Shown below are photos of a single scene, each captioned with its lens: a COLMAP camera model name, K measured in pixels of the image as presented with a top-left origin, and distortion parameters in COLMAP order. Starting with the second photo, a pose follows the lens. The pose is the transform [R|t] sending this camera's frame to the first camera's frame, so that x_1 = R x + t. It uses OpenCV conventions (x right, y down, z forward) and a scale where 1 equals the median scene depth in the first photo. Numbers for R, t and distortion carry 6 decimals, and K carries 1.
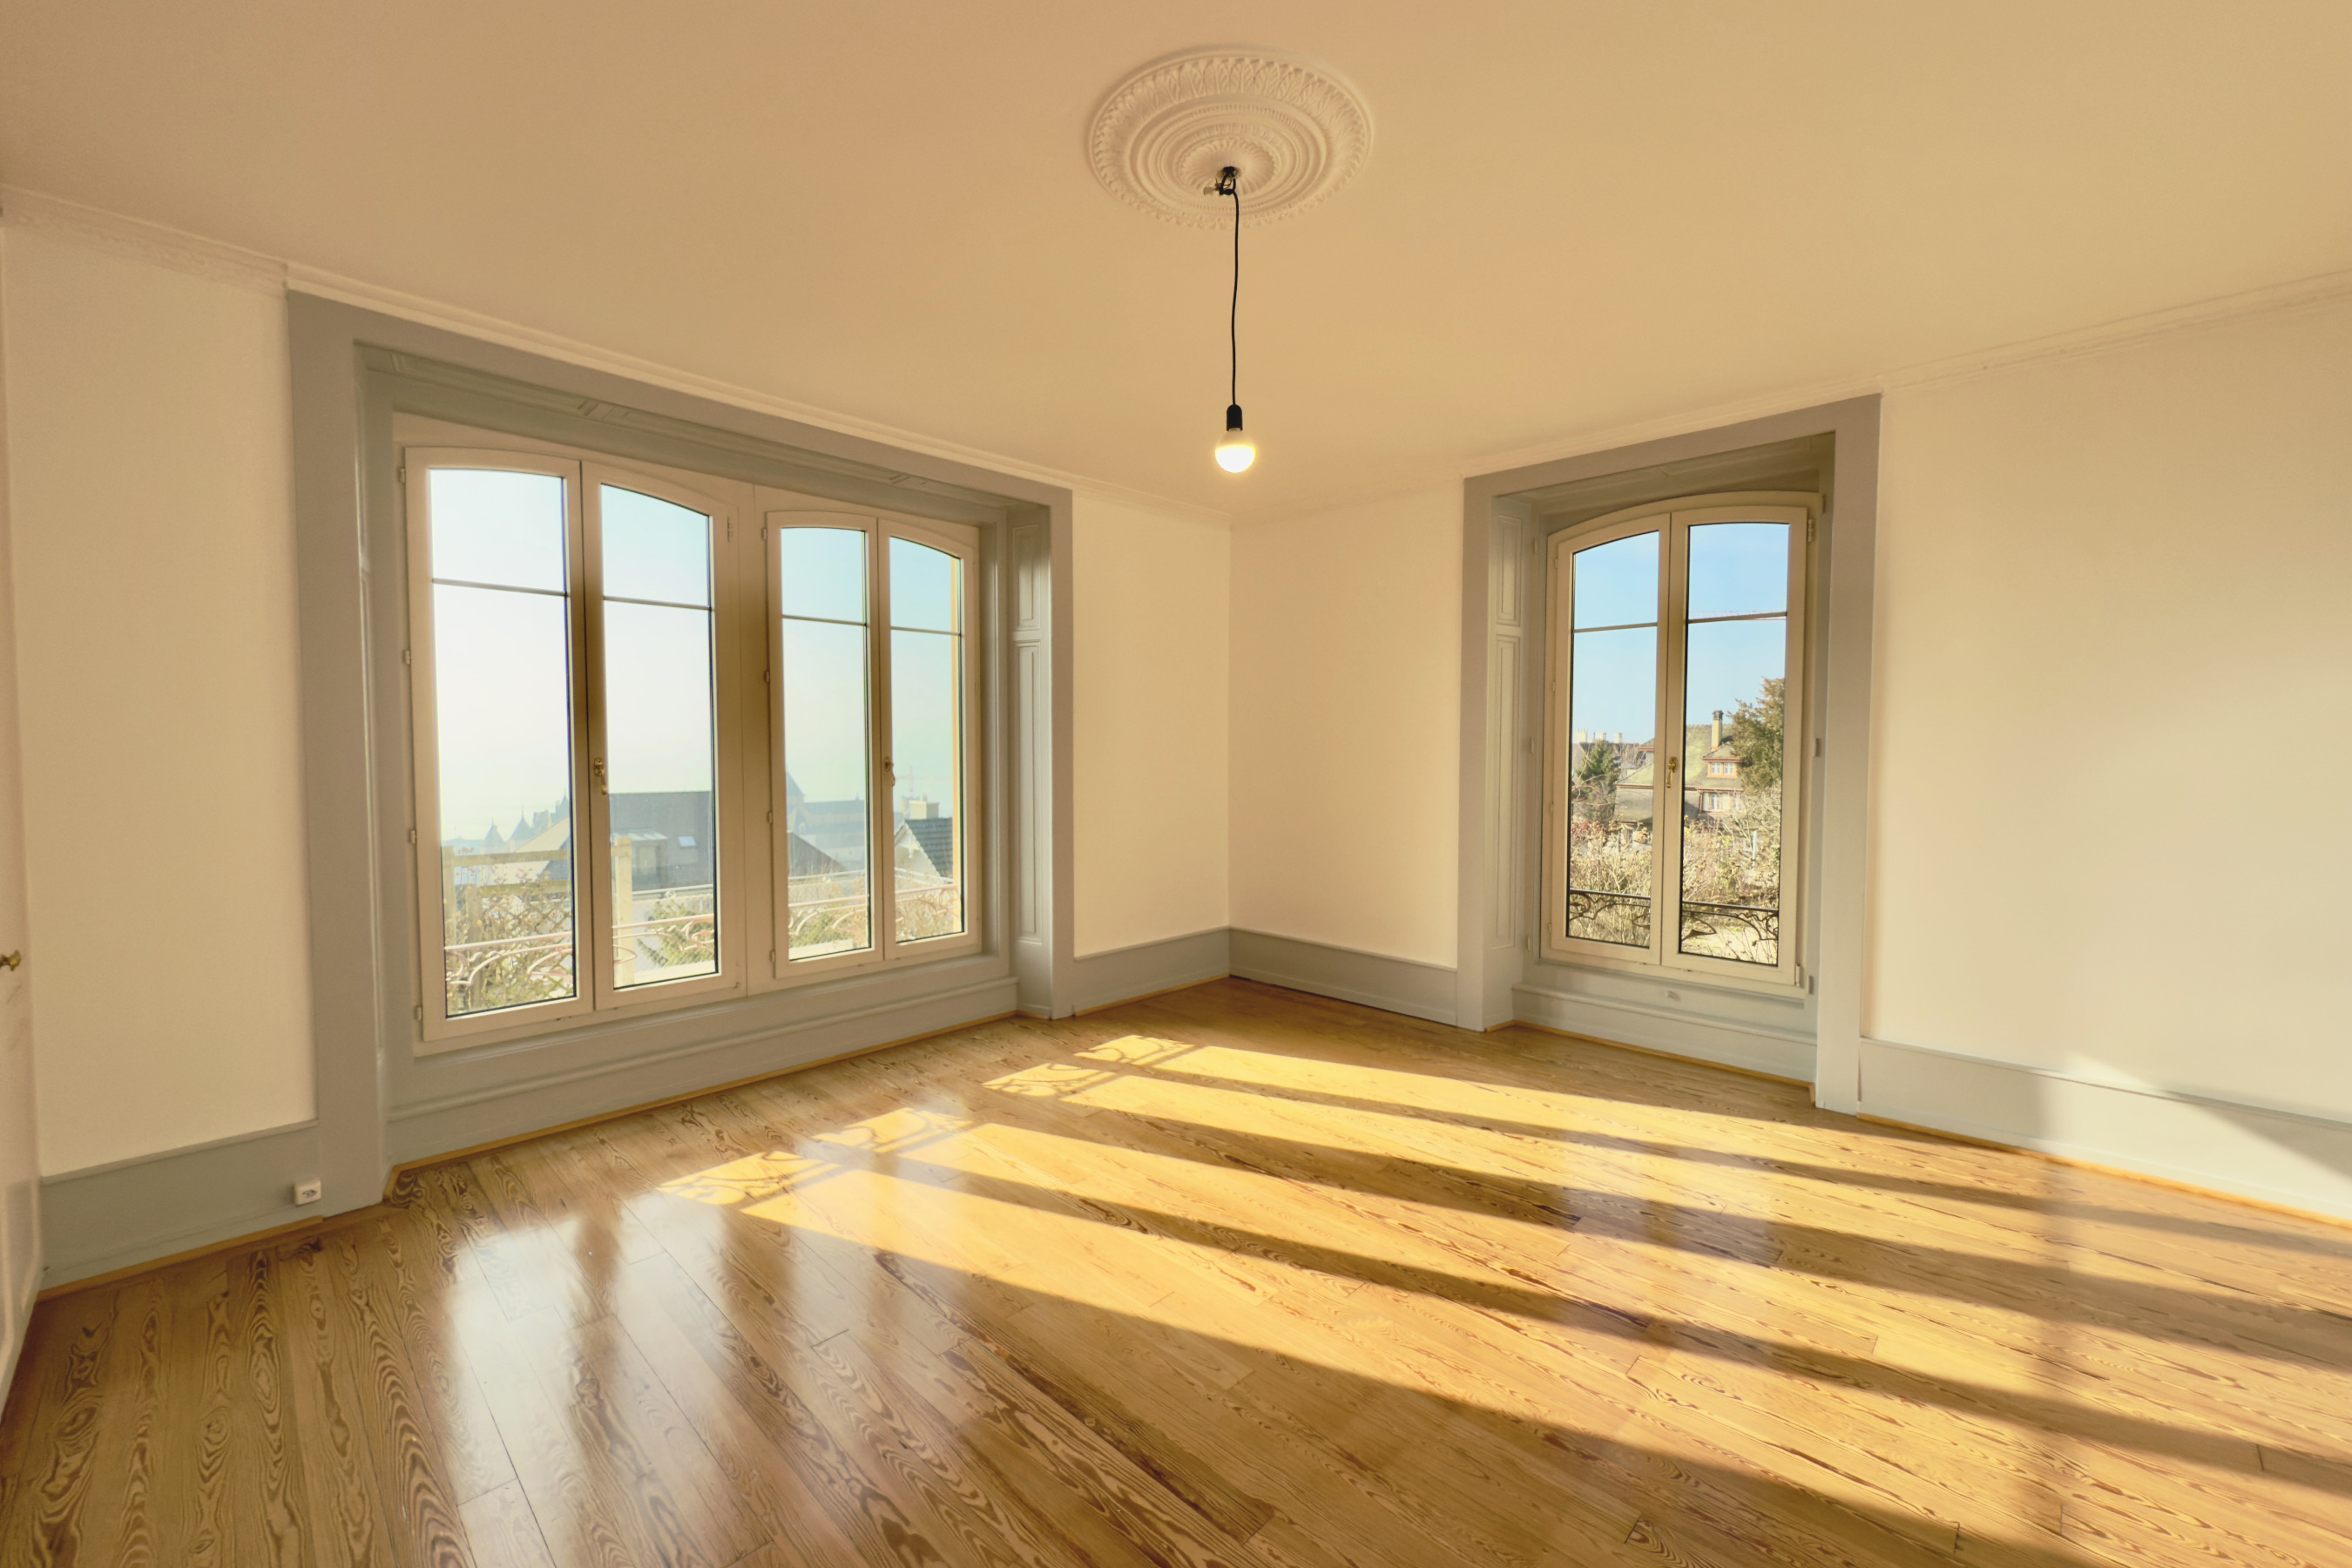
lens RADIAL K [[940.3, 0, 1174.3], [0, 940.3, 784.2], [0, 0, 1]] dist [-0.003282, -0.000210]
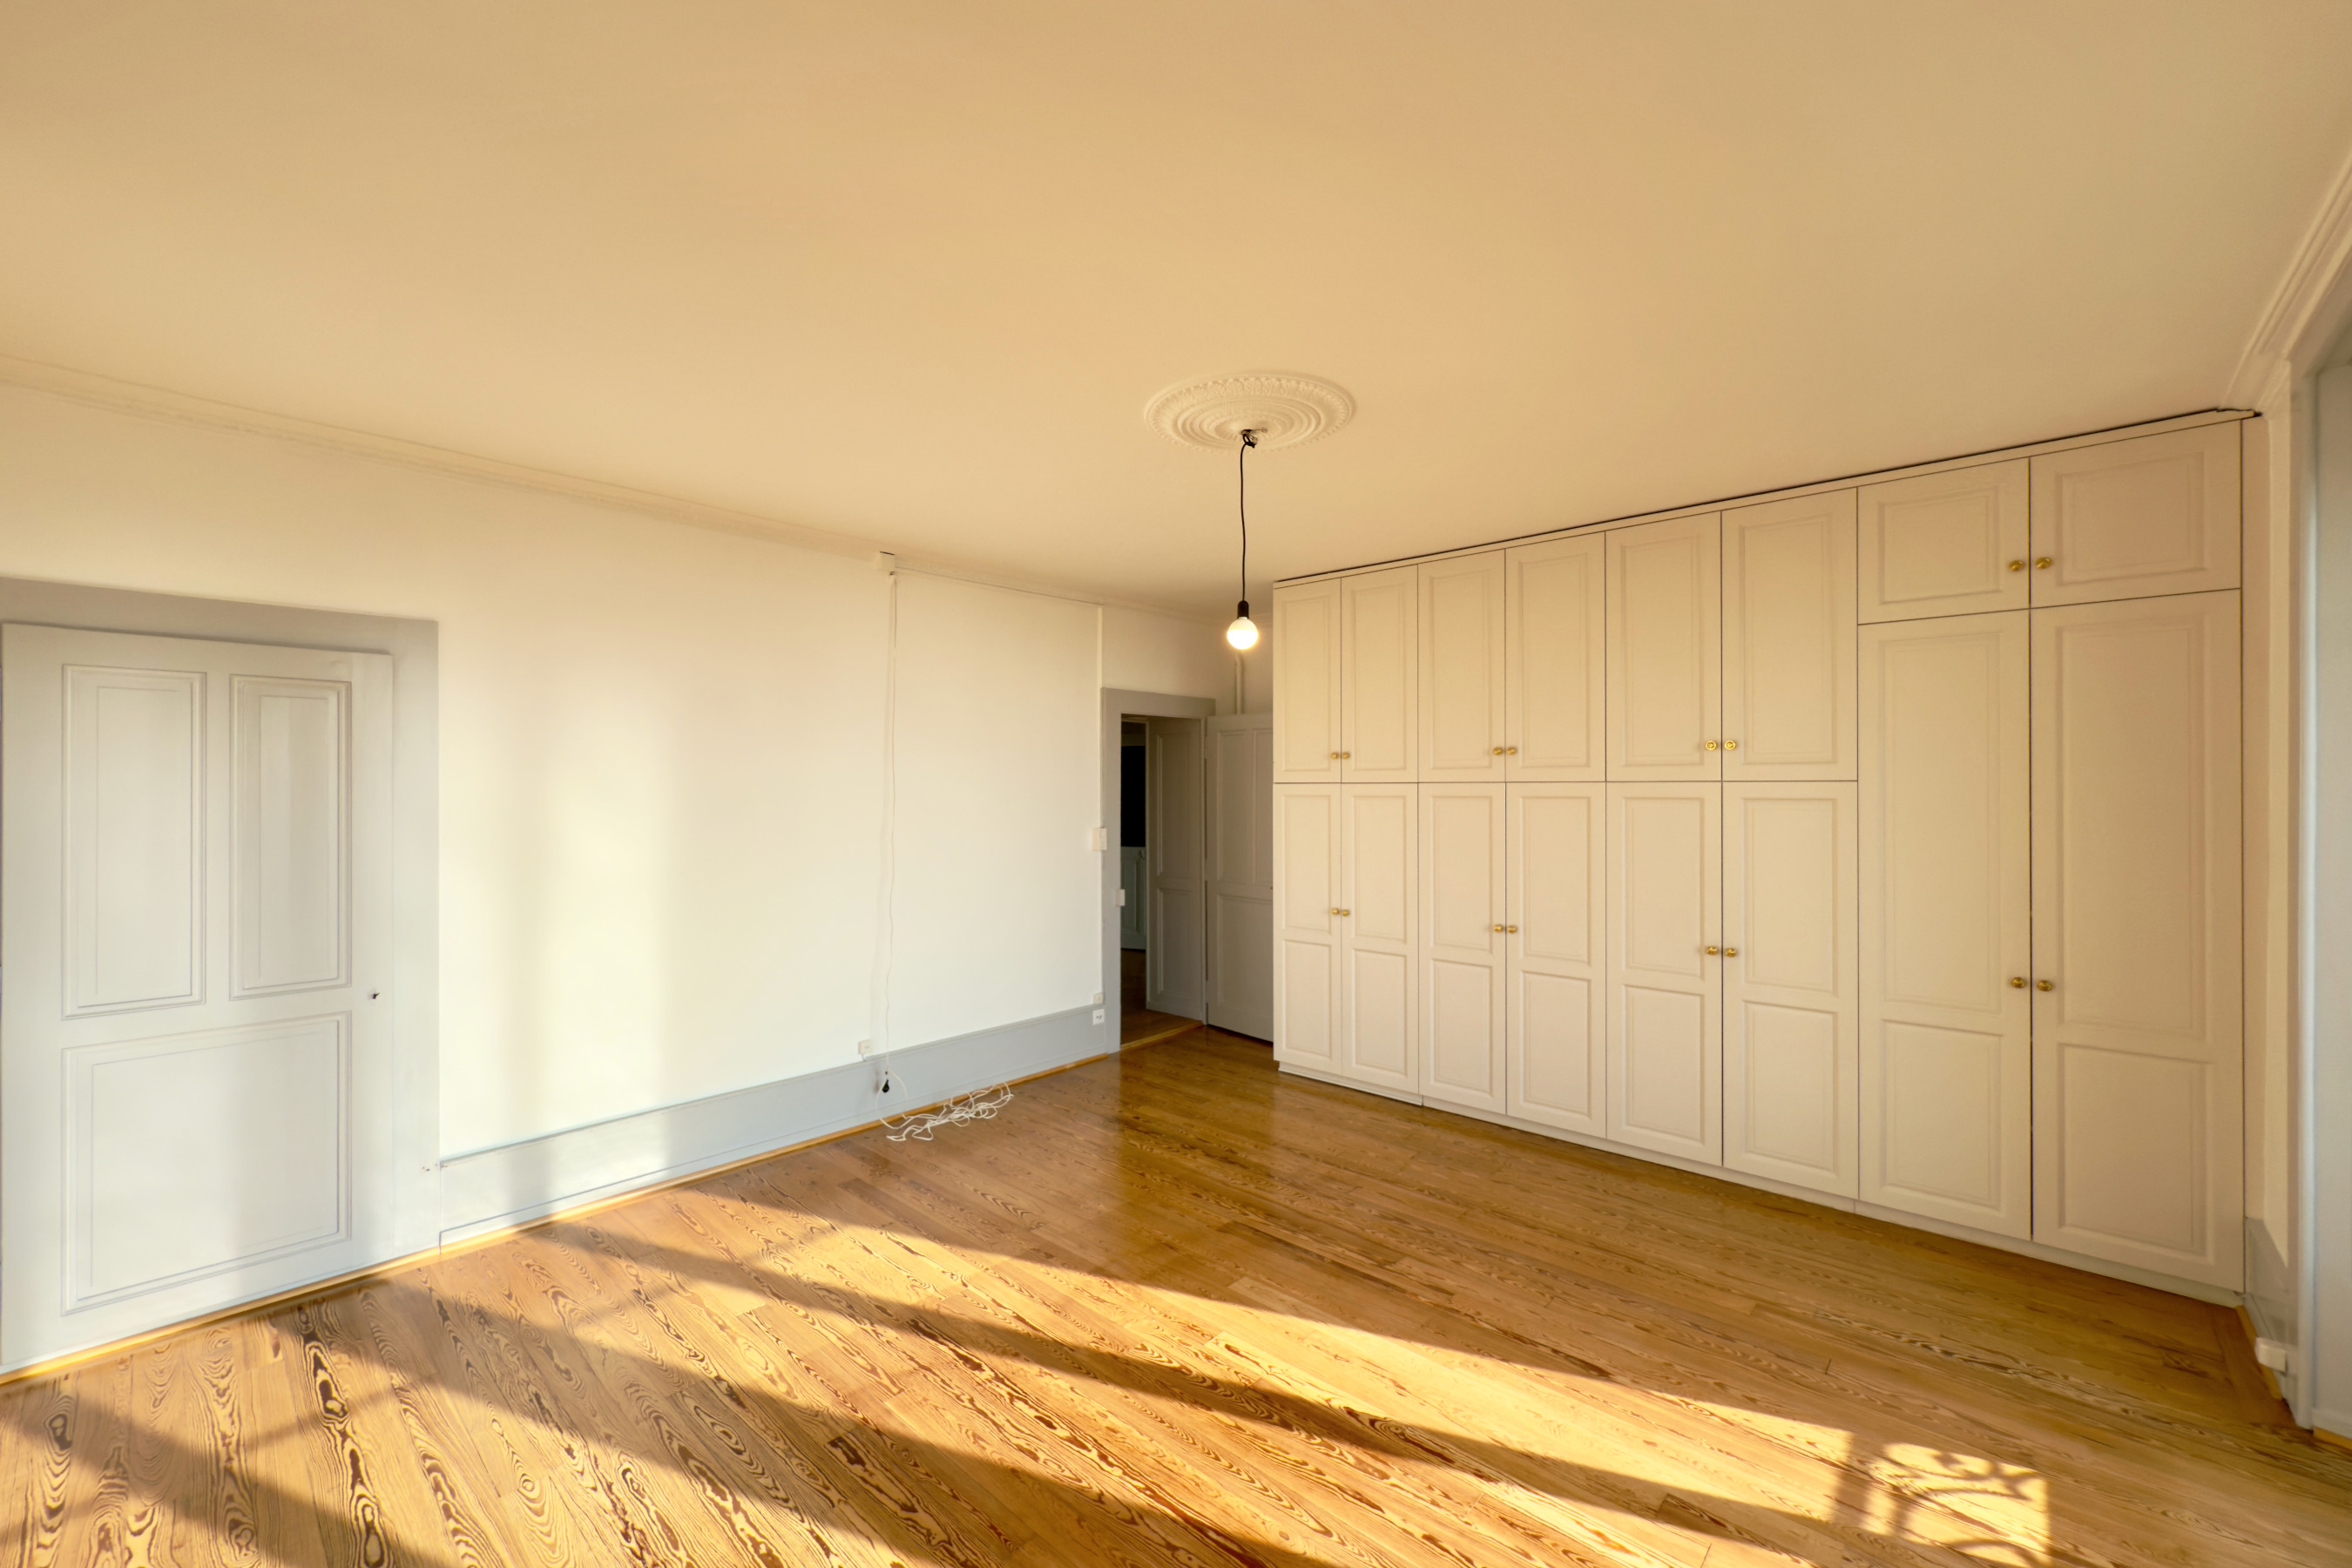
lens RADIAL K [[940.3, 0, 1177.4], [0, 940.3, 783.0], [0, 0, 1]] dist [-0.003282, -0.000210]
pose [[-0.999559, -0.000105, -0.029691, 0.193436], [-0.001304, 0.999184, 0.040378, -0.186138], [0.029662, 0.040399, -0.998743, 2.285375]]
